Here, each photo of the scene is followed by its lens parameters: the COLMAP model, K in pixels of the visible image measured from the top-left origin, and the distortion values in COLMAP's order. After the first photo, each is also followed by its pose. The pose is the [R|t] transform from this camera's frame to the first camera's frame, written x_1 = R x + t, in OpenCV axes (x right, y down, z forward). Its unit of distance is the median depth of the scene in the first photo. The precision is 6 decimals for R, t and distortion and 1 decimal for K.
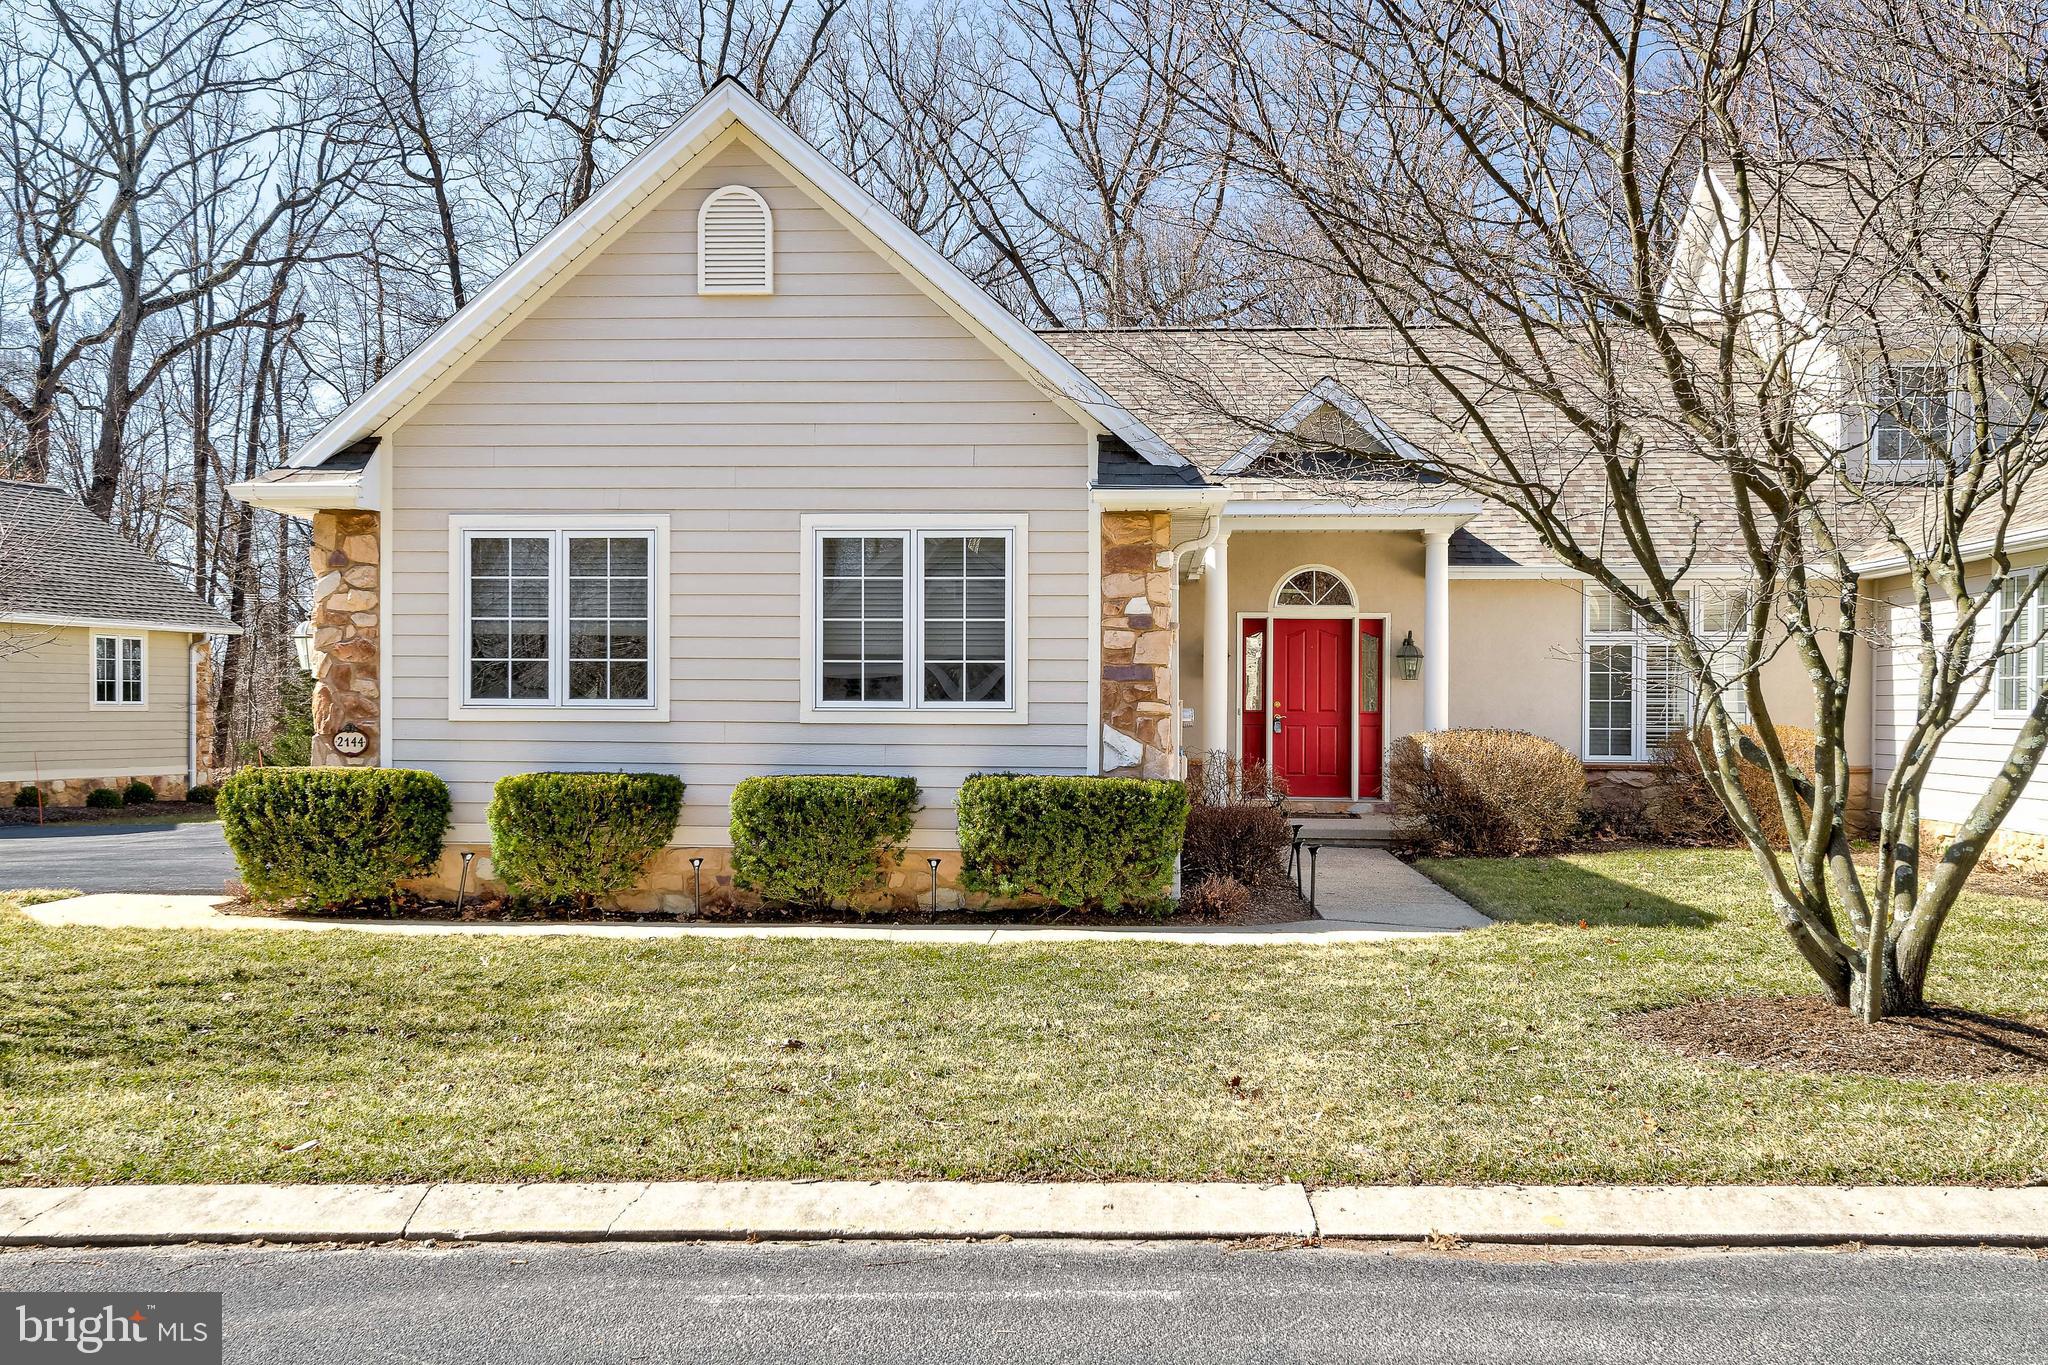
lens RADIAL K [[2067.2, 0, 1027.2], [0, 2067.2, 677.2], [0, 0, 1]] dist [0.018070, 0.000000]
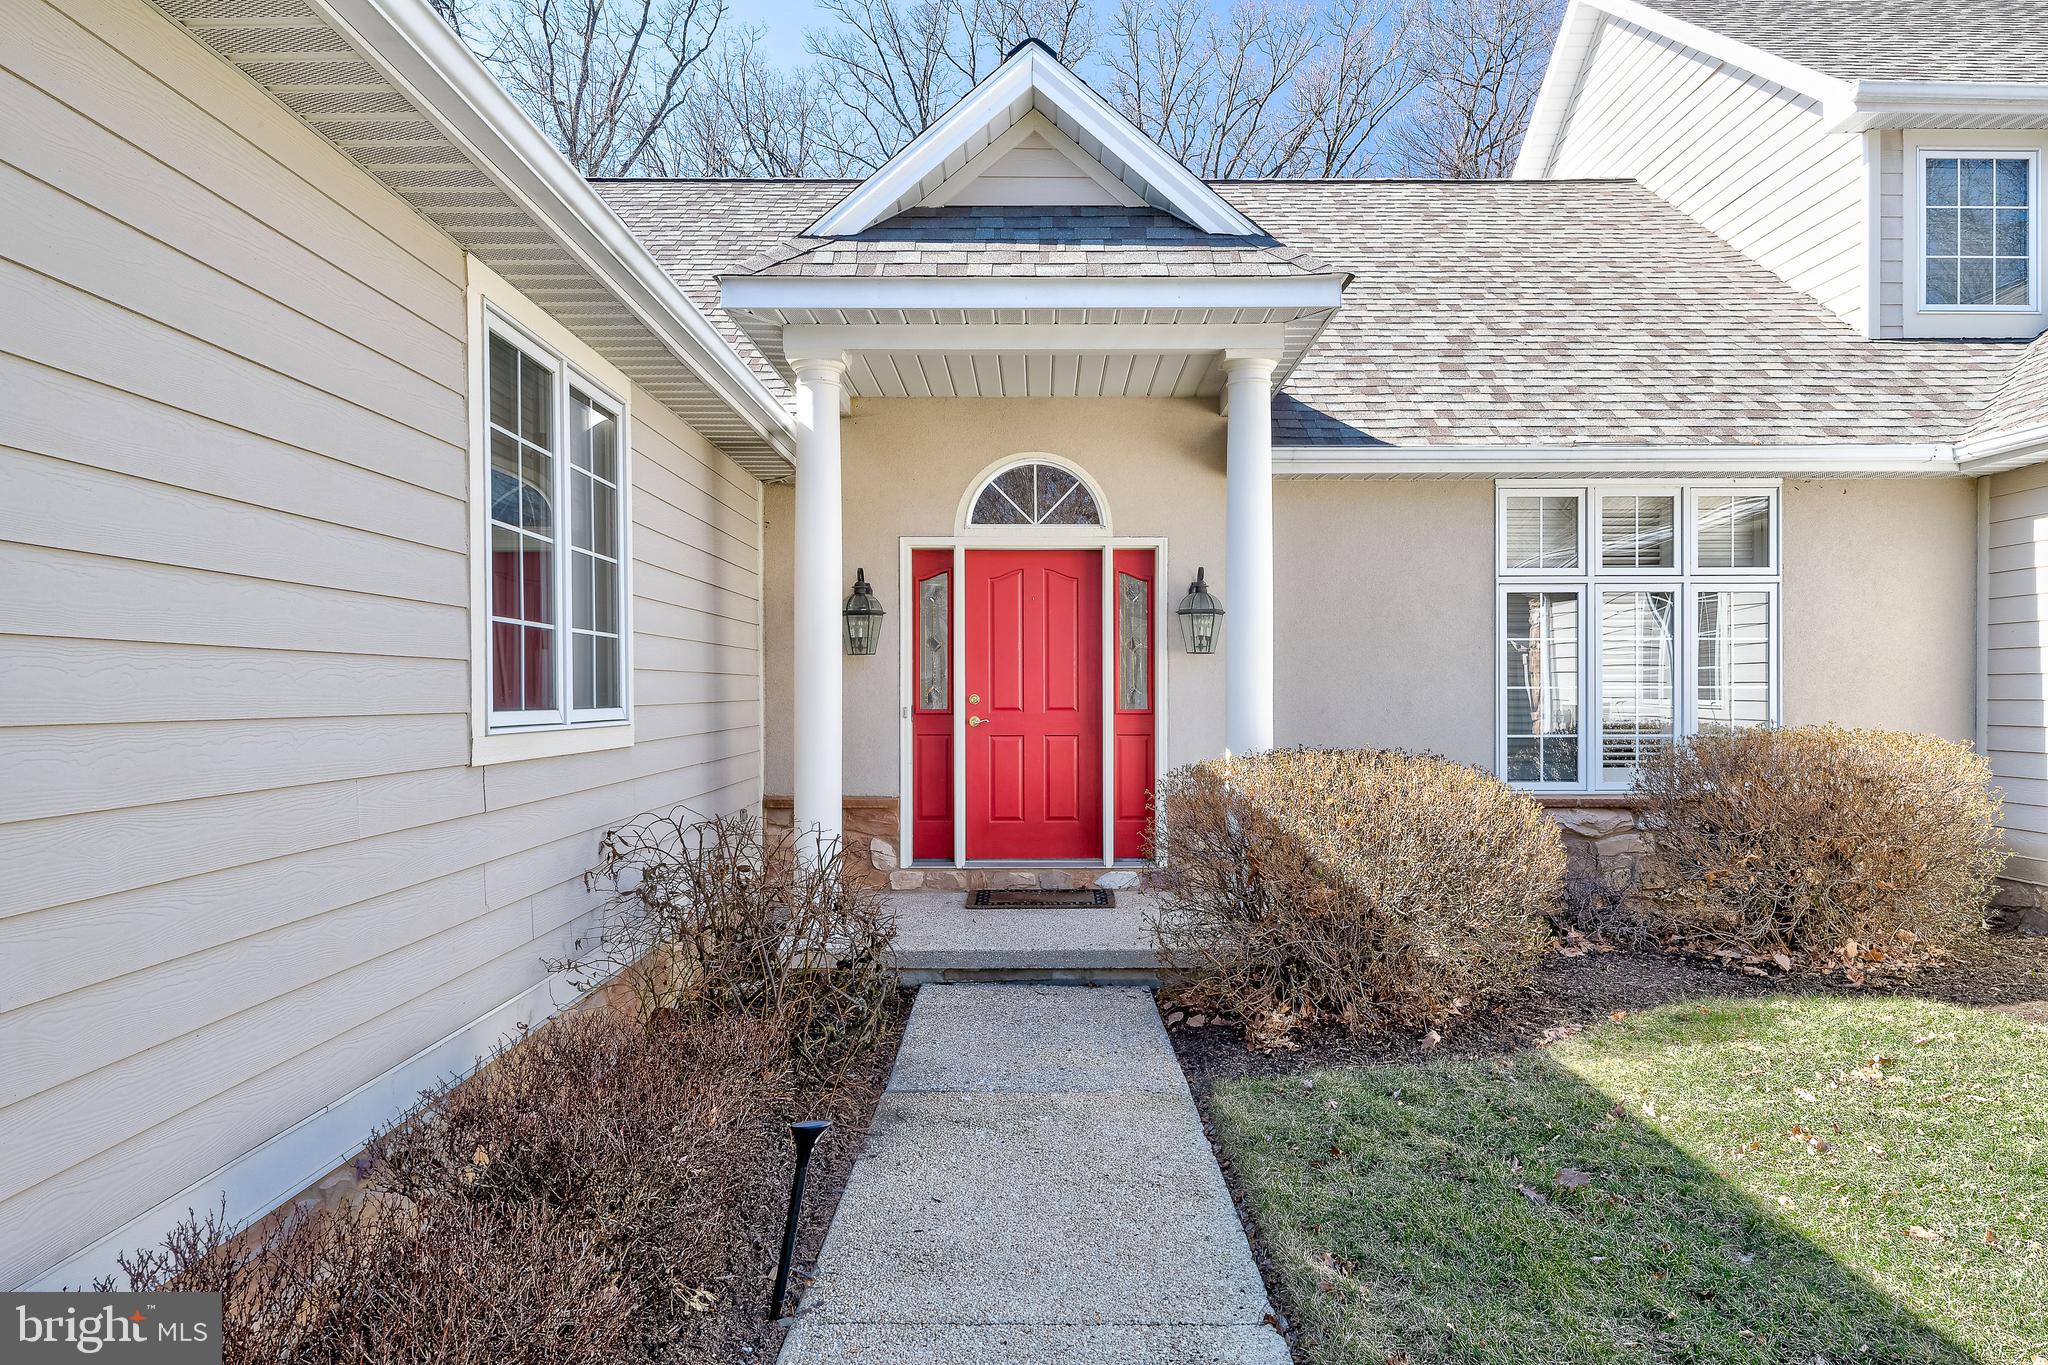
lens RADIAL K [[1406.0, 0, 1020.4], [0, 1406.0, 694.3], [0, 0, 1]] dist [0.000431, -0.000311]
pose [[0.998835, -0.006568, 0.047808, 0.116280], [0.005769, 0.999841, 0.016845, 0.005553], [-0.047911, -0.016550, 0.998714, 0.614461]]
